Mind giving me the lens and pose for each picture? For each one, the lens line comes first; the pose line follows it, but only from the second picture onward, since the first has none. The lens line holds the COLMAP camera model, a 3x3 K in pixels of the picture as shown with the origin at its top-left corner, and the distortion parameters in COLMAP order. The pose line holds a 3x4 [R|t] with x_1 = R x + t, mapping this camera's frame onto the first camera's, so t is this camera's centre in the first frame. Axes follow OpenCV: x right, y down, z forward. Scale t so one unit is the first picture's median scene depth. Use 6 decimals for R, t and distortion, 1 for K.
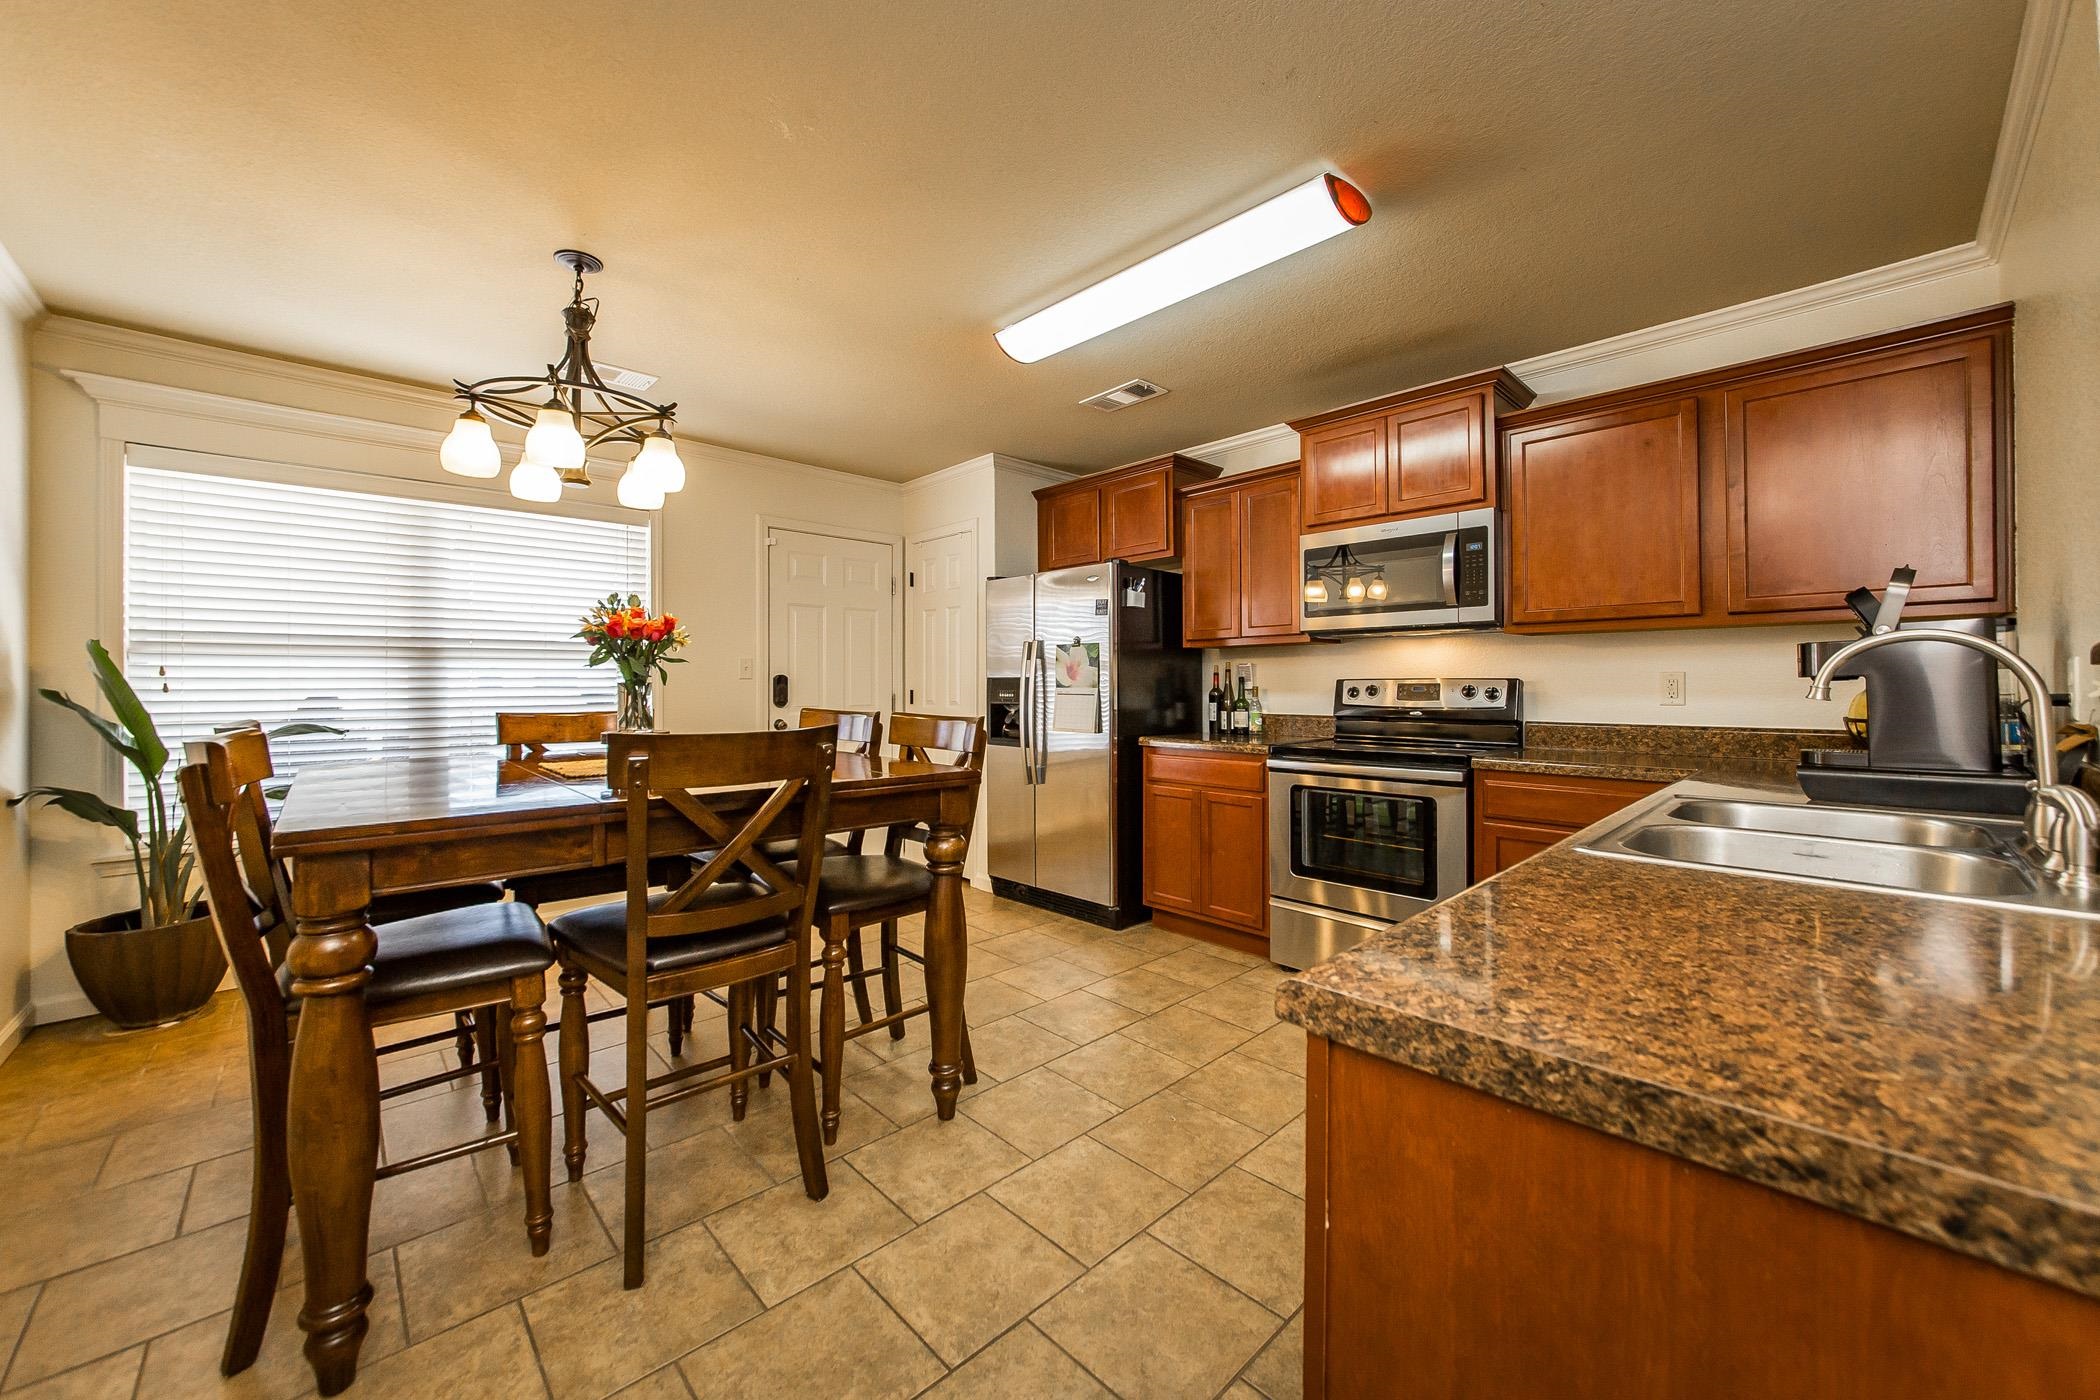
lens RADIAL K [[795.5, 0, 1060.0], [0, 795.5, 684.6], [0, 0, 1]] dist [-0.000219, 0.000034]
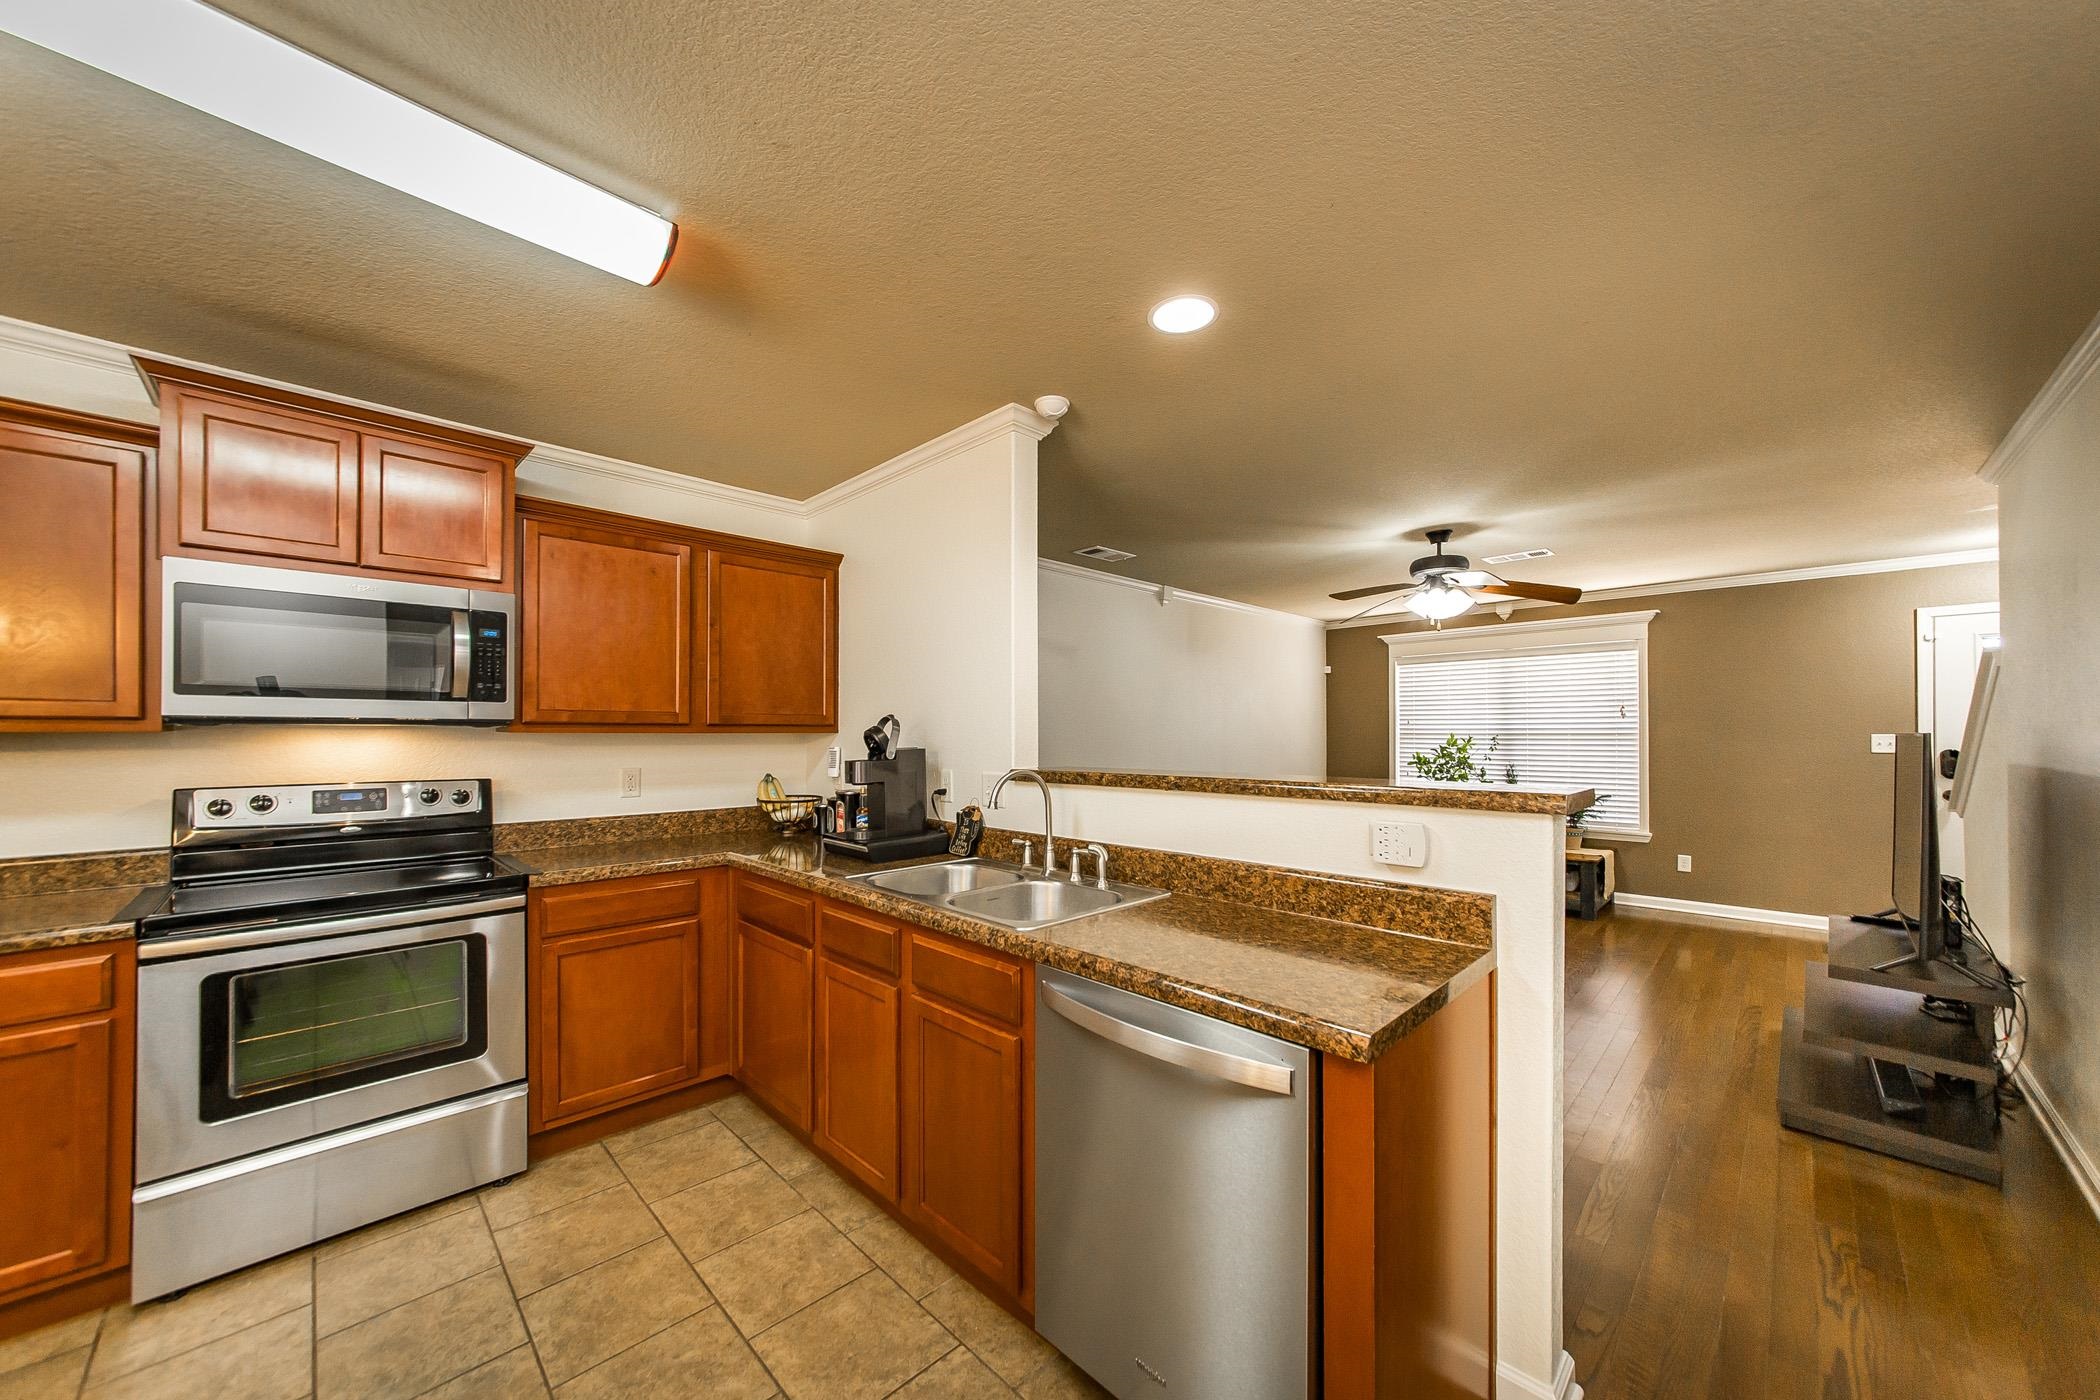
lens RADIAL K [[749.6, 0, 1032.1], [0, 749.6, 732.8], [0, 0, 1]] dist [0.002983, 0.000314]
pose [[0.002098, 0.001145, 0.999997, -0.298369], [-0.000670, 0.999999, -0.001143, -0.062525], [-0.999998, -0.000667, 0.002099, 0.397188]]
